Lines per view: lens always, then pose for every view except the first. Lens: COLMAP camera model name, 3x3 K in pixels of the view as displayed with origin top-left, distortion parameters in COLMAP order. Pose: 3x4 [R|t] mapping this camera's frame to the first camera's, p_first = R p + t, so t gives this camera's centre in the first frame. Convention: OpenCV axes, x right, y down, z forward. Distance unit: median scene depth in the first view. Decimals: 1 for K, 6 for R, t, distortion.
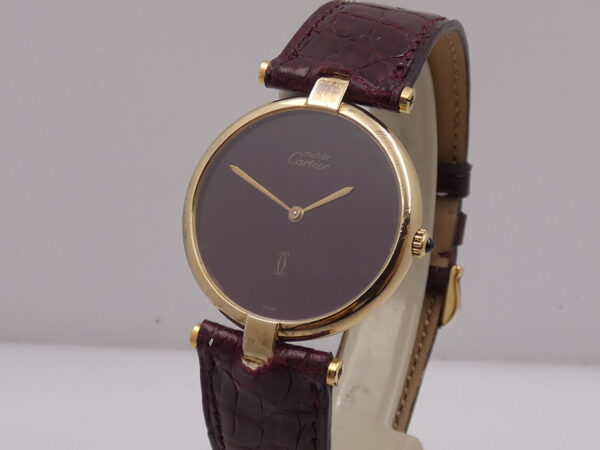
lens RADIAL K [[1037.7, 0, 300.0], [0, 1037.7, 225.0], [0, 0, 1]] dist [0.009440, 0.018518]
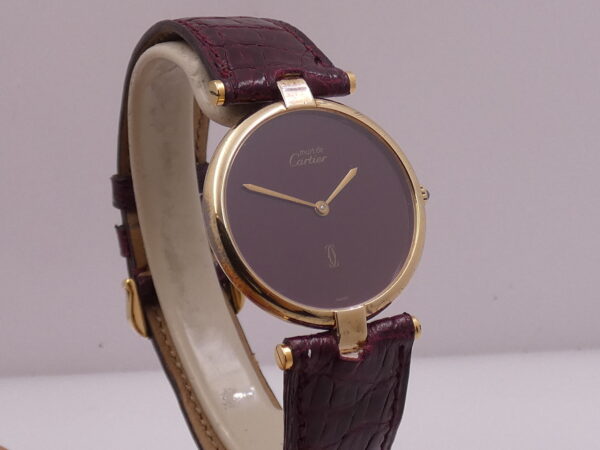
lens RADIAL K [[1037.7, 0, 300.0], [0, 1037.7, 225.0], [0, 0, 1]] dist [0.009440, 0.018518]
pose [[0.627980, -0.298226, 0.718820, -0.771827], [0.323213, 0.940178, 0.107696, -0.114022], [-0.707936, 0.164701, 0.686804, 0.296598]]
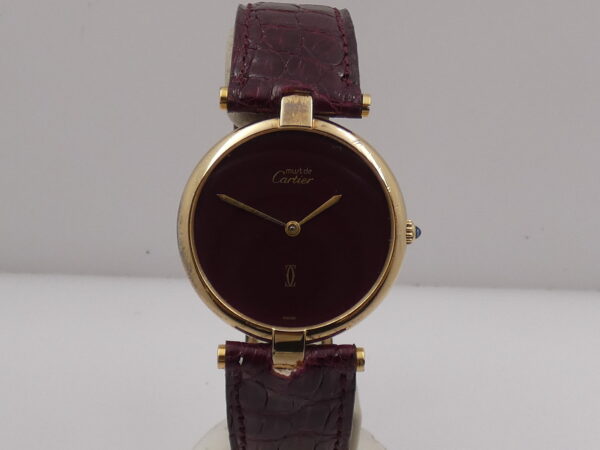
lens RADIAL K [[1037.7, 0, 300.0], [0, 1037.7, 225.0], [0, 0, 1]] dist [0.009440, 0.018518]
pose [[0.918730, -0.220007, 0.327921, -0.351322], [0.177646, 0.971913, 0.154362, -0.179849], [-0.352671, -0.083563, 0.932009, -0.017500]]
